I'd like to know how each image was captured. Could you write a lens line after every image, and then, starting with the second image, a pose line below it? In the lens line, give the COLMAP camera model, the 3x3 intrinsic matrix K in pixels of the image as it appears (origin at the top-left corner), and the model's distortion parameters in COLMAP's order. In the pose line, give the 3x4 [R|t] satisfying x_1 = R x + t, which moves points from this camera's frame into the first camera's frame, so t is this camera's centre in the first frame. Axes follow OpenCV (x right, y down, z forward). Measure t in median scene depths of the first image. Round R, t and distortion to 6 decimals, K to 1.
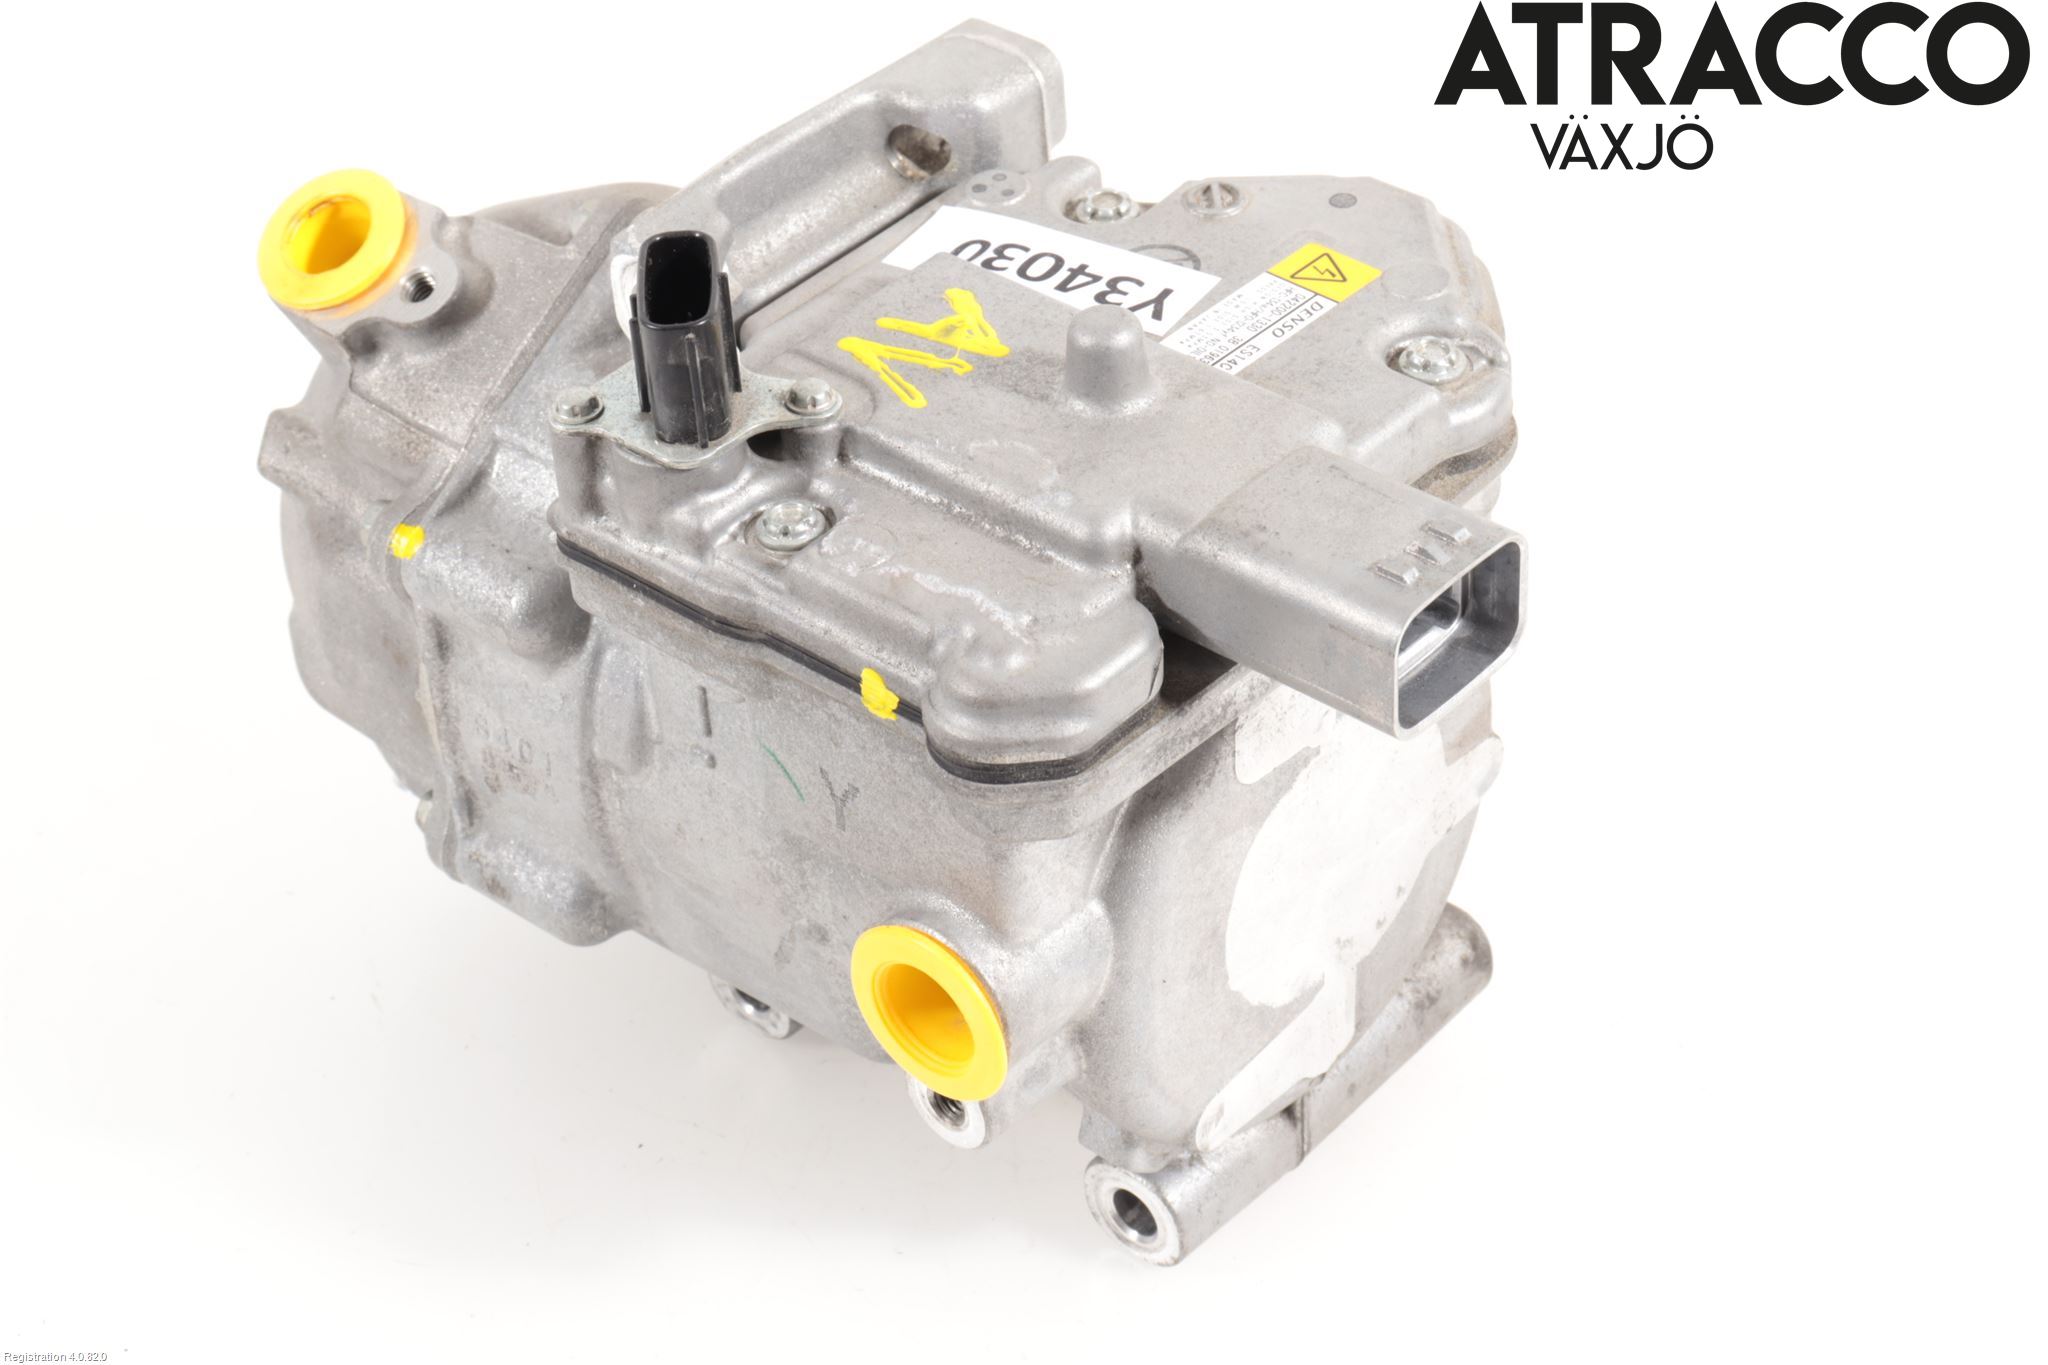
lens RADIAL K [[4231.5, 0, 1024.0], [0, 4231.5, 682.5], [0, 0, 1]] dist [-0.047094, -0.054020]
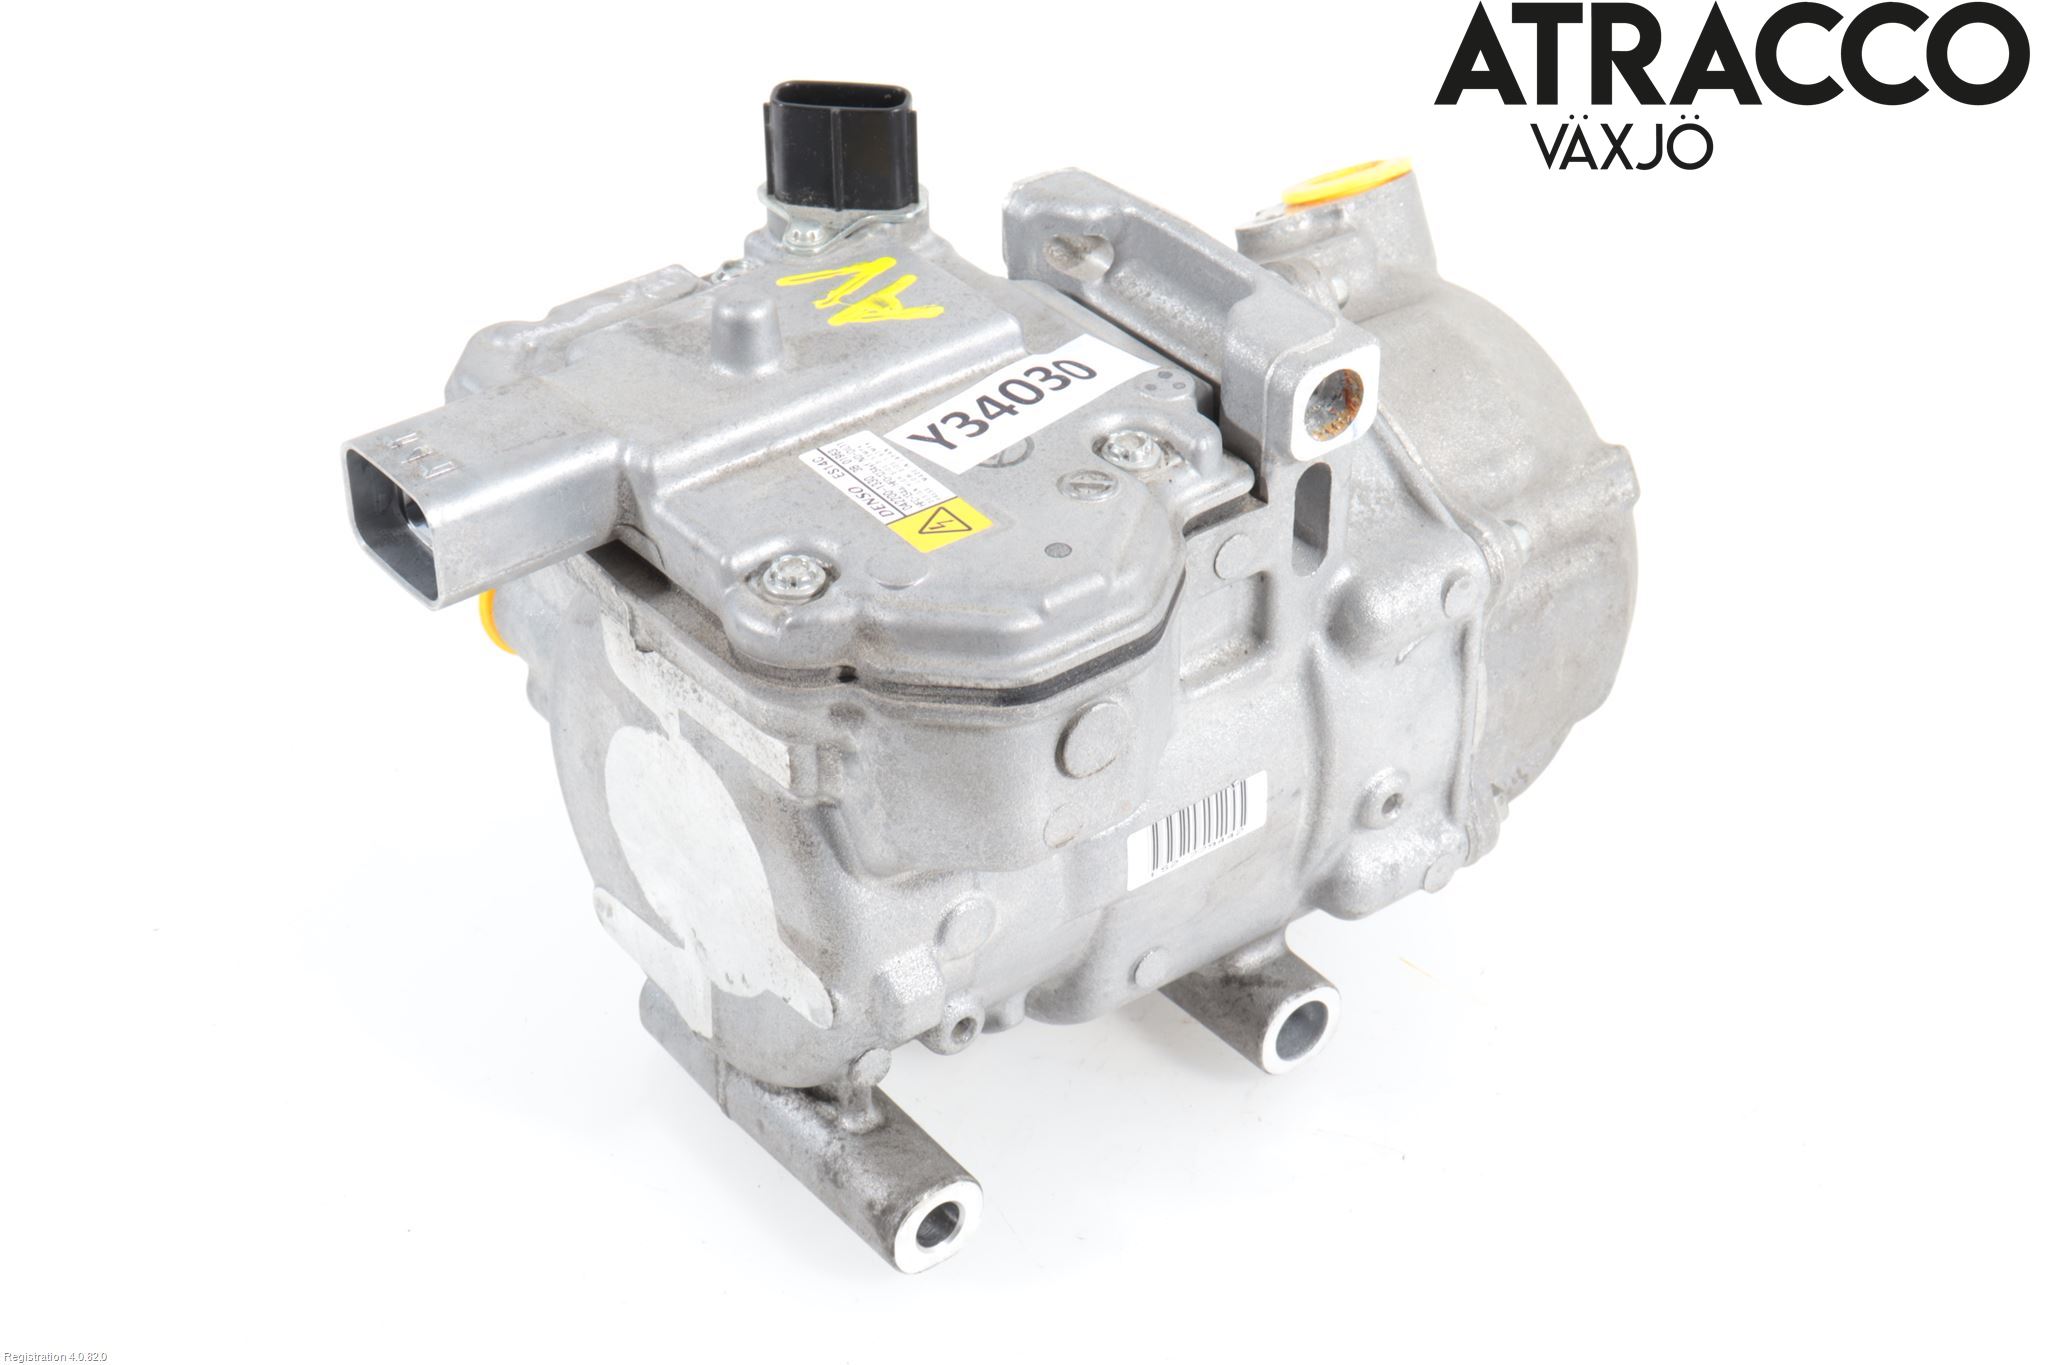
lens RADIAL K [[3744.1, 0, 1024.0], [0, 3744.1, 682.5], [0, 0, 1]] dist [-0.000944, -0.005219]
pose [[-0.171545, 0.622558, -0.763540, 0.817236], [-0.605832, 0.544500, 0.580075, -0.638605], [0.776878, 0.562086, 0.283760, 0.770928]]
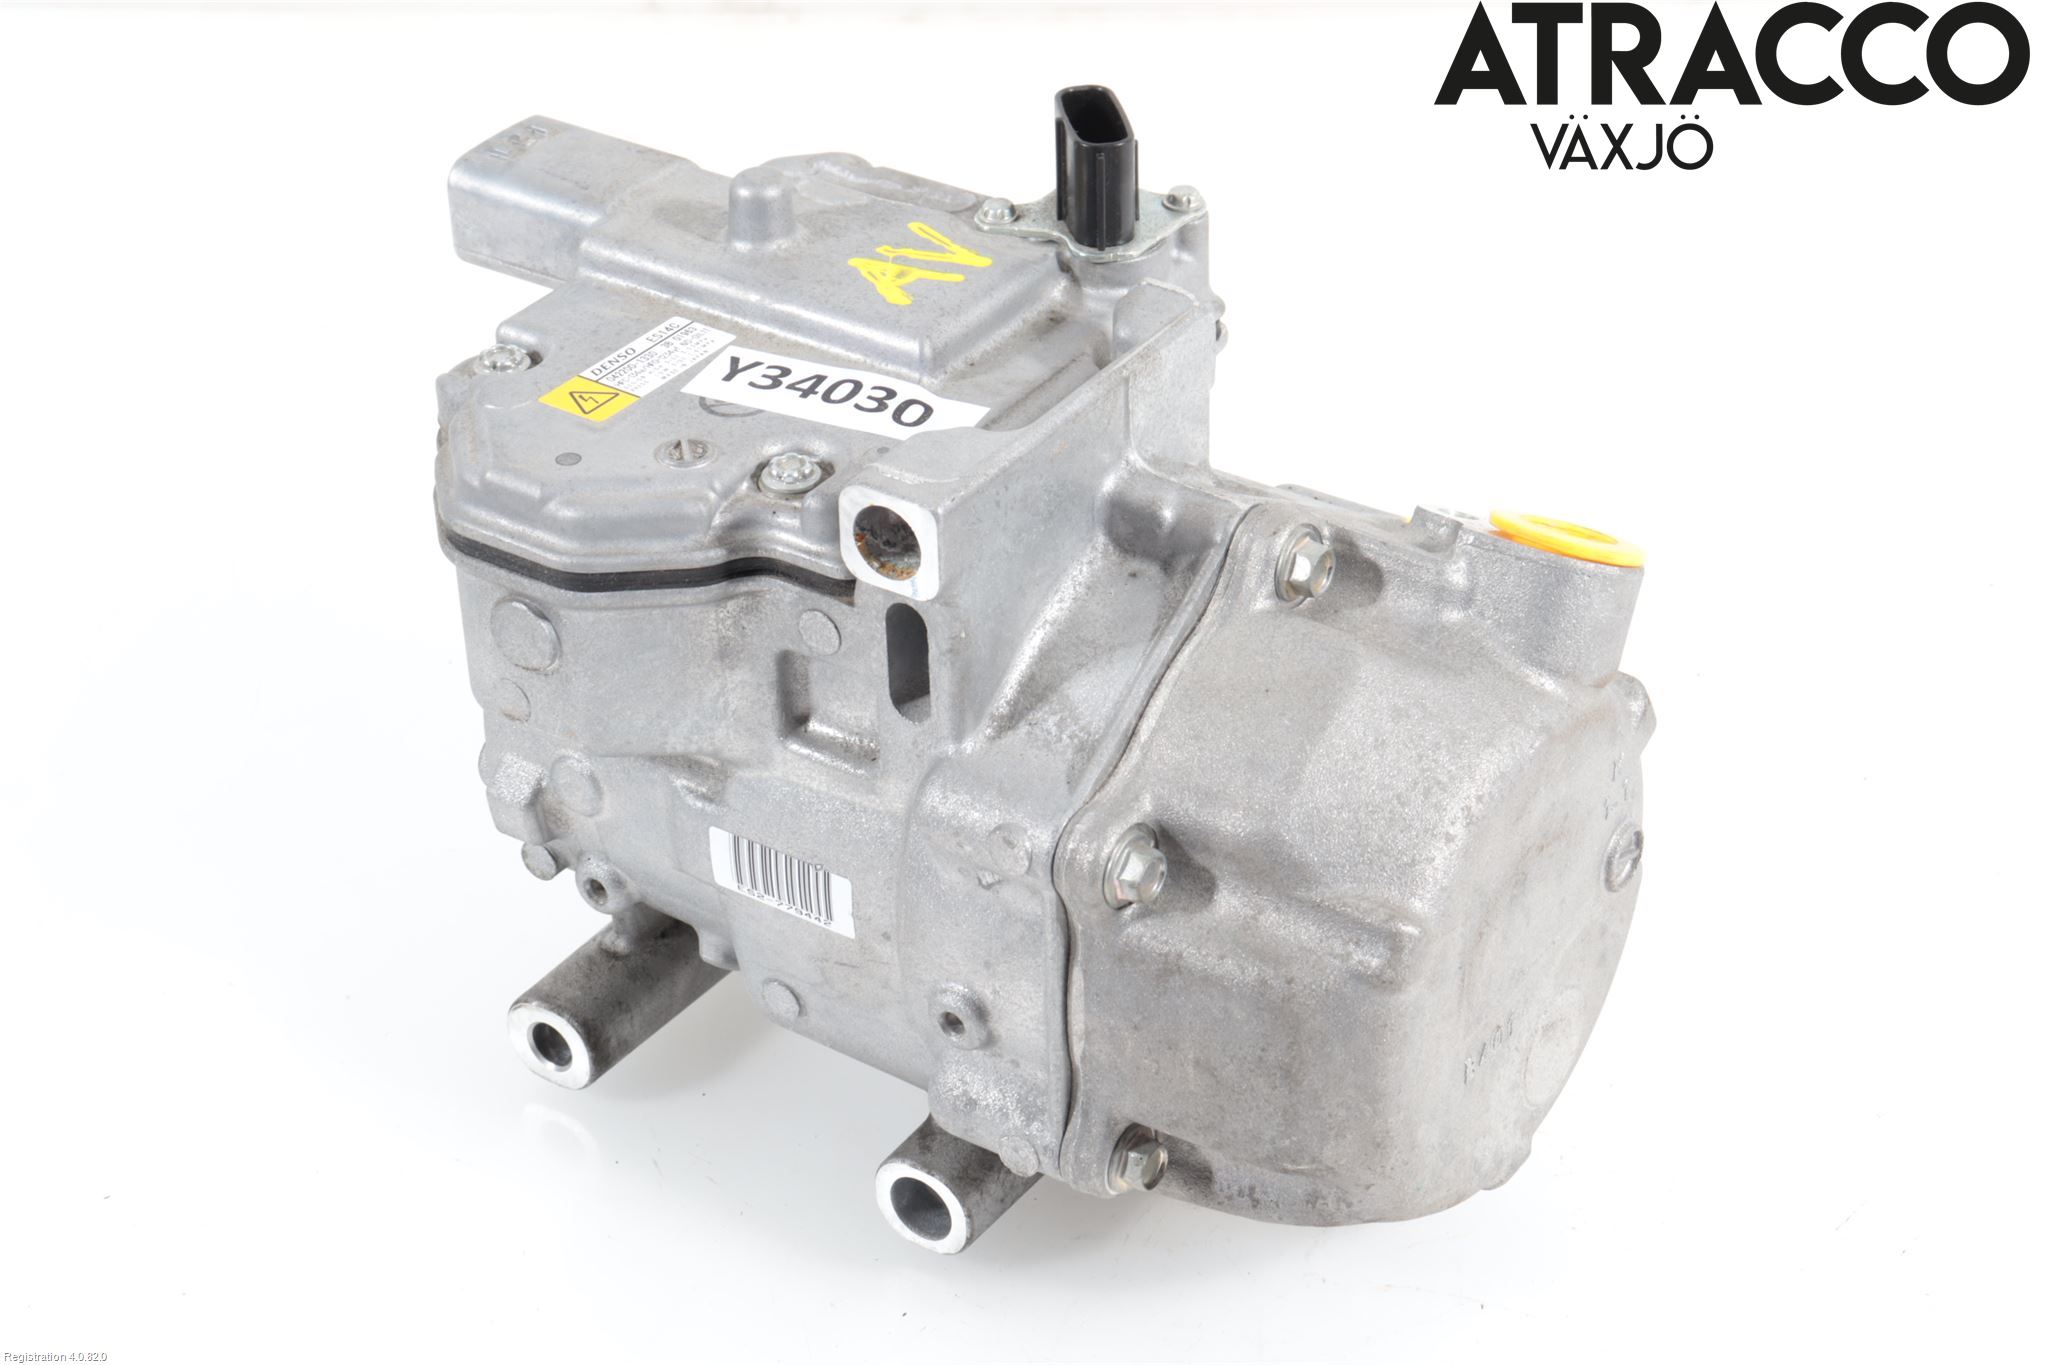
lens RADIAL K [[4062.3, 0, 1024.0], [0, 4062.3, 682.5], [0, 0, 1]] dist [0.083696, 0.072959]
pose [[-0.987582, 0.150968, -0.043484, 0.014941], [0.005927, 0.312392, 0.949935, -1.106958], [0.156994, 0.937881, -0.309407, 1.427749]]
